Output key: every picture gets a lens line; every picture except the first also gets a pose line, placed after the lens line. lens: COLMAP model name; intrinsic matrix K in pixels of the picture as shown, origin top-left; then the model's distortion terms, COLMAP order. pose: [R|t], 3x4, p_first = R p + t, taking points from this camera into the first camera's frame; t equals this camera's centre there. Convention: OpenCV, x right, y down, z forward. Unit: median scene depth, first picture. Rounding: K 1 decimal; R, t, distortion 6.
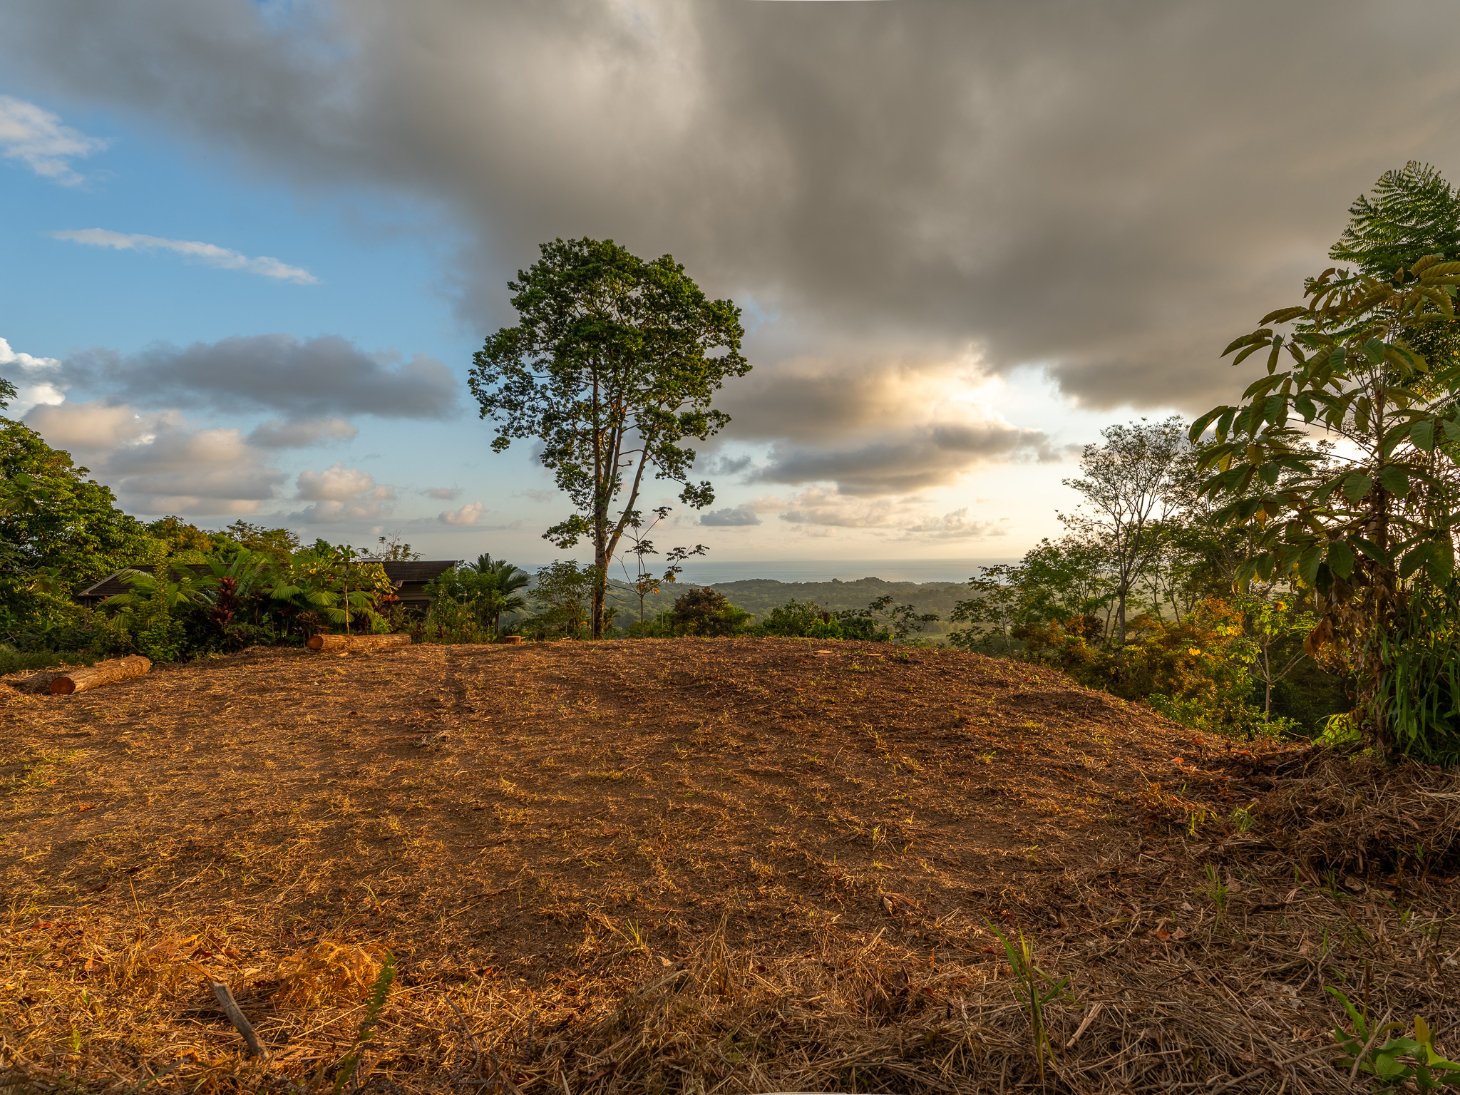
lens RADIAL K [[711.0, 0, 821.4], [0, 711.0, 550.7], [0, 0, 1]] dist [-0.002717, 0.000275]
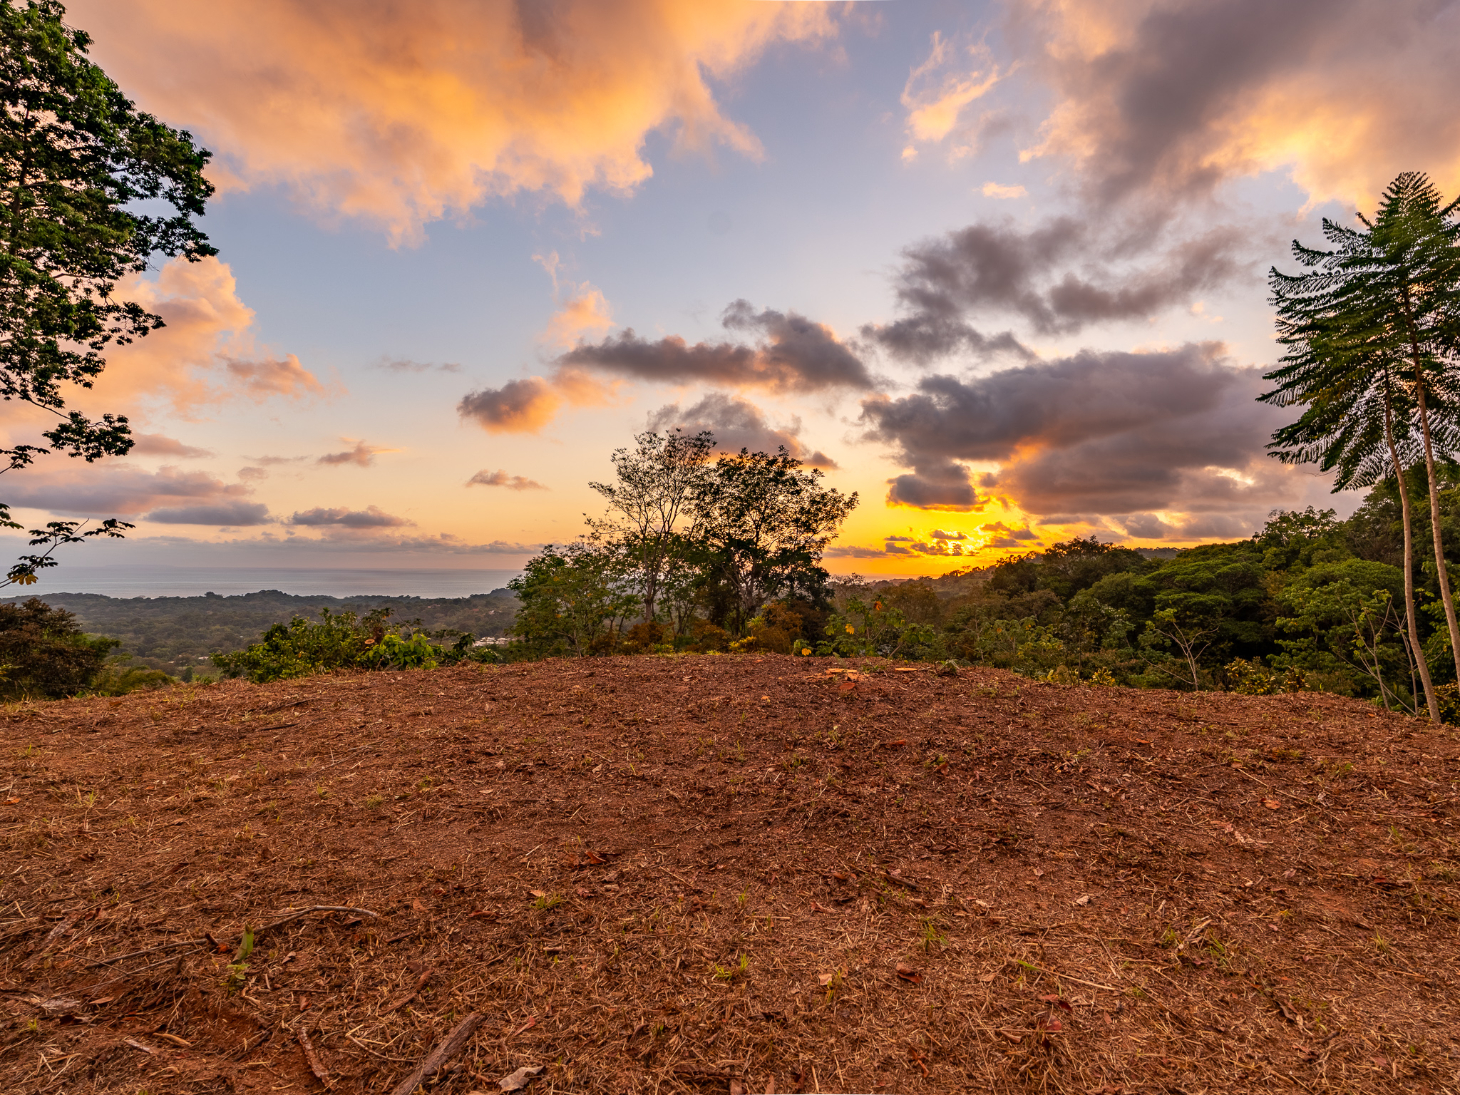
lens RADIAL K [[715.8, 0, 821.4], [0, 715.8, 551.4], [0, 0, 1]] dist [-0.008216, 0.002009]
pose [[0.746326, 0.034457, 0.664688, -0.114495], [-0.023612, 0.999401, -0.025295, 0.017106], [-0.665162, 0.003183, 0.746692, 0.165205]]
